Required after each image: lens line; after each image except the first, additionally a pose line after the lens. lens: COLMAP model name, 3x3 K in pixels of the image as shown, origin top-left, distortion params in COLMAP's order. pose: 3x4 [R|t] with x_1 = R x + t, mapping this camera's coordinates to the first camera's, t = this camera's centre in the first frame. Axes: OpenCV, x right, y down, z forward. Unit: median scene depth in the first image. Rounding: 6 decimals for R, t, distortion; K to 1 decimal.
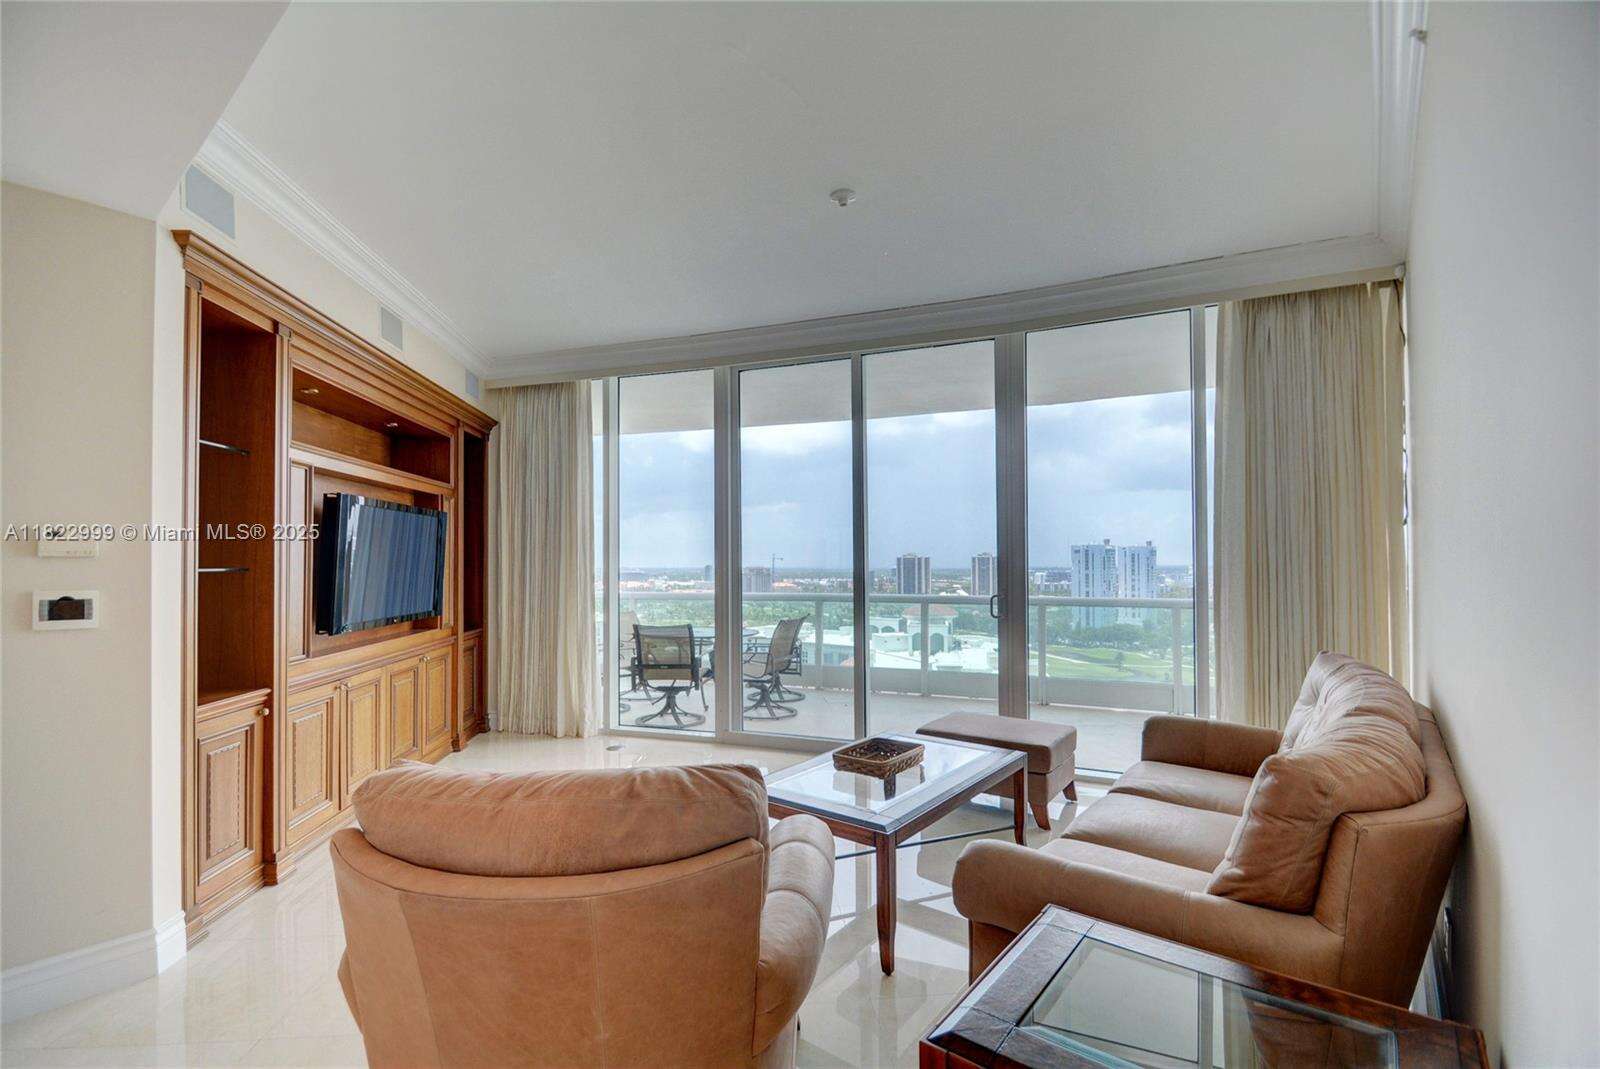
lens RADIAL K [[727.4, 0, 780.7], [0, 727.4, 549.9], [0, 0, 1]] dist [-0.002879, -0.000534]
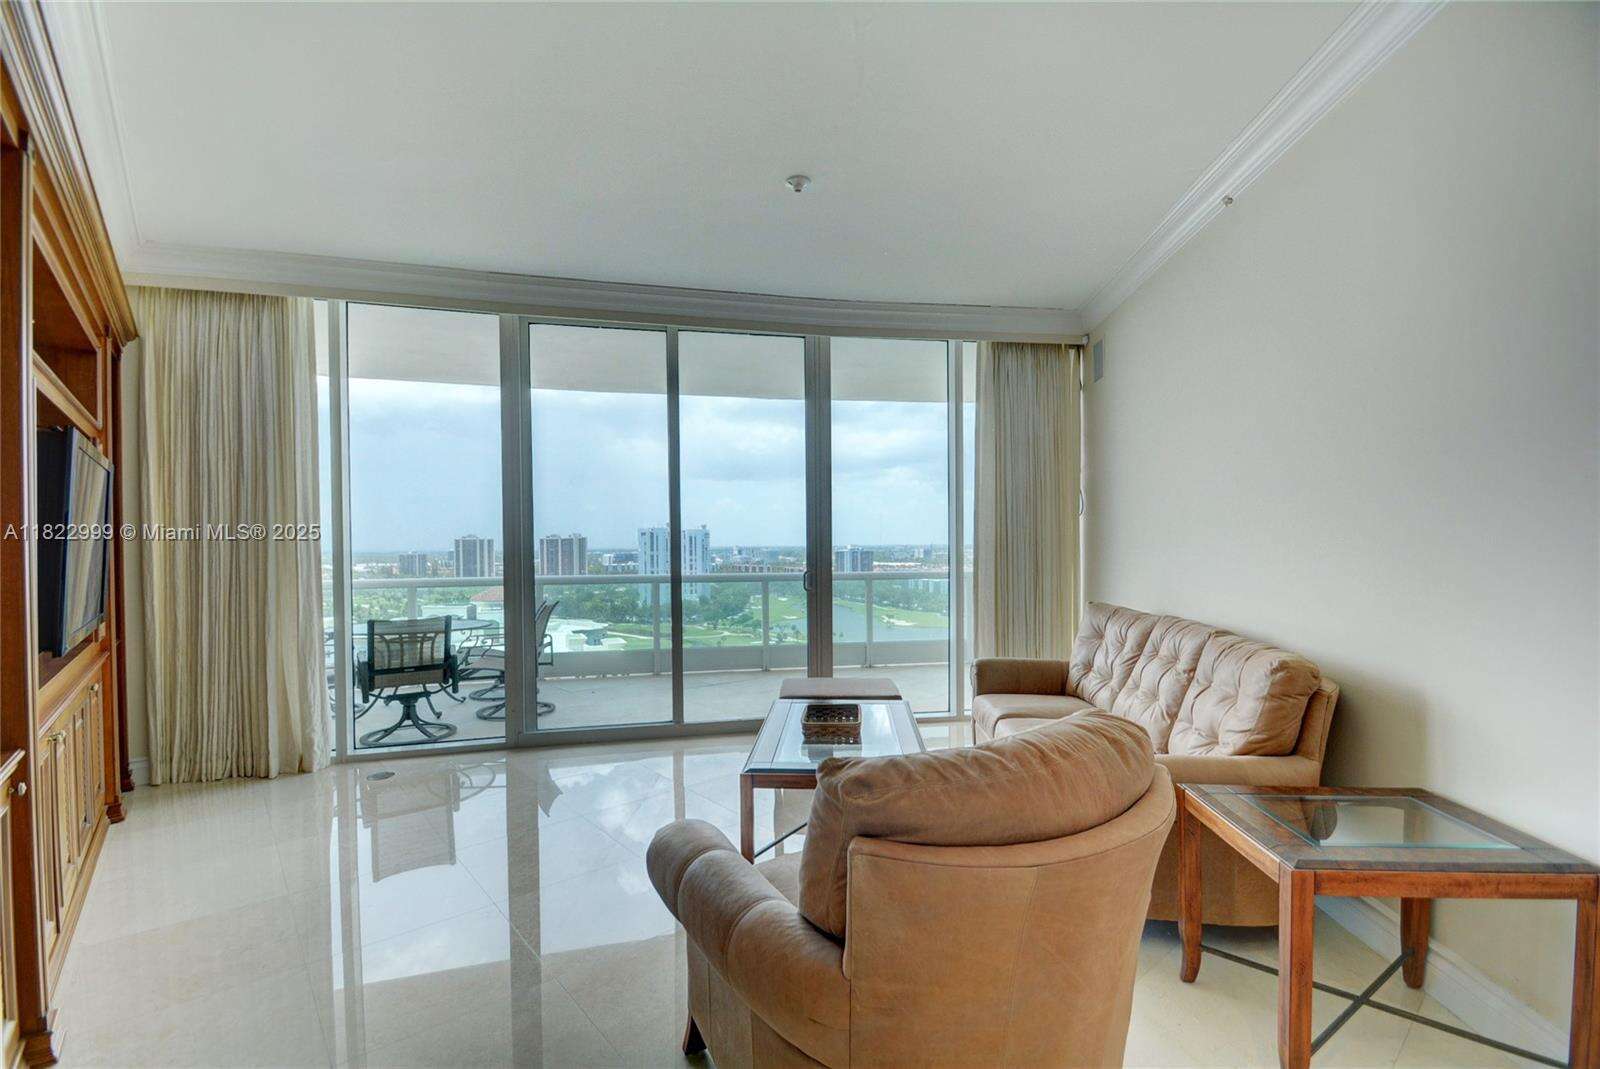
lens RADIAL K [[725.7, 0, 806.6], [0, 725.7, 551.4], [0, 0, 1]] dist [0.018279, -0.023687]
pose [[0.812879, -0.007531, 0.582384, -0.299175], [-0.008115, 0.999673, 0.024254, 0.004952], [-0.582376, -0.024442, 0.812552, 0.087195]]
